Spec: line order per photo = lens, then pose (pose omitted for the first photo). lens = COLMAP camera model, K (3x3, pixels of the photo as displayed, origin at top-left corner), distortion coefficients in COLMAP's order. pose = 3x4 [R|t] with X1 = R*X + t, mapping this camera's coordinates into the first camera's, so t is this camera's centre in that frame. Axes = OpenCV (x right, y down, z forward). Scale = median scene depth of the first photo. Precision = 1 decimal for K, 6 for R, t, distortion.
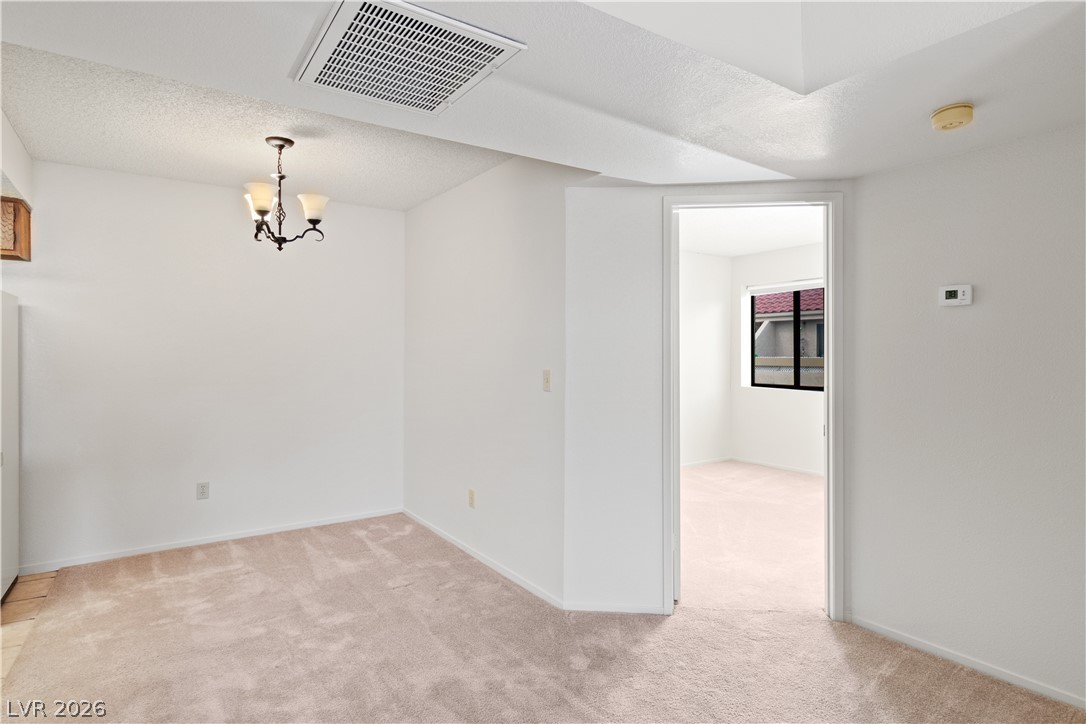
lens RADIAL K [[587.9, 0, 543.0], [0, 587.9, 362.0], [0, 0, 1]] dist [-0.001099, -0.000307]
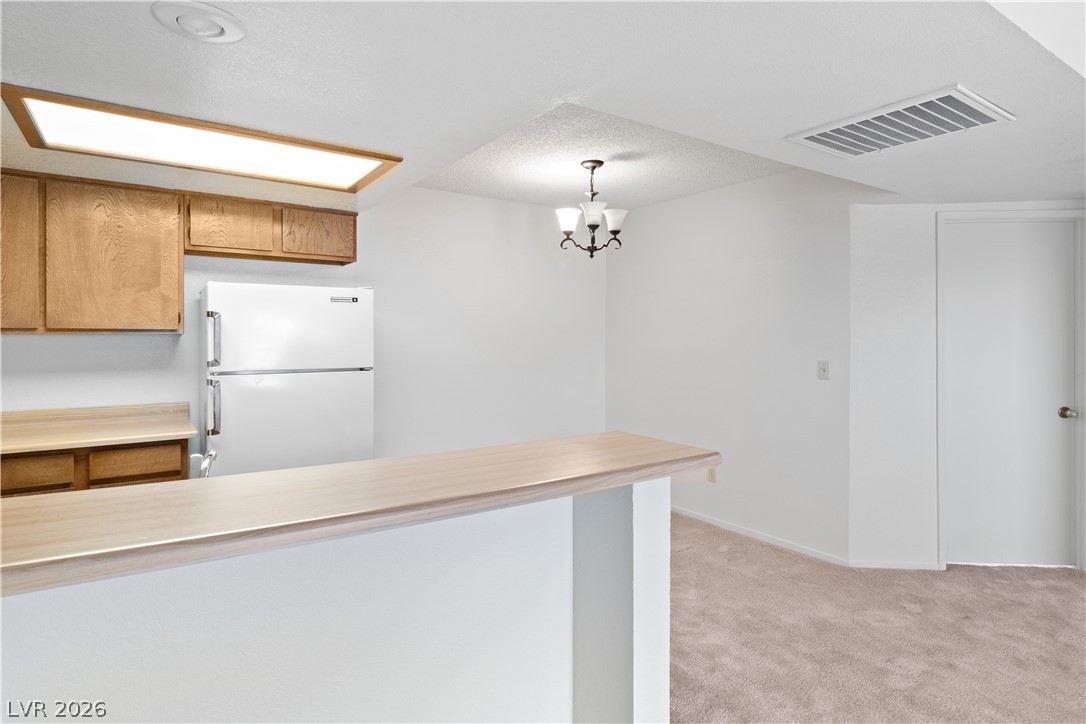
lens RADIAL K [[586.2, 0, 545.7], [0, 586.2, 347.8], [0, 0, 1]] dist [0.000051, -0.000238]
pose [[0.999979, -0.003082, 0.005741, -0.546454], [0.003071, 0.999993, 0.001902, -0.016129], [-0.005747, -0.001884, 0.999982, -0.148962]]
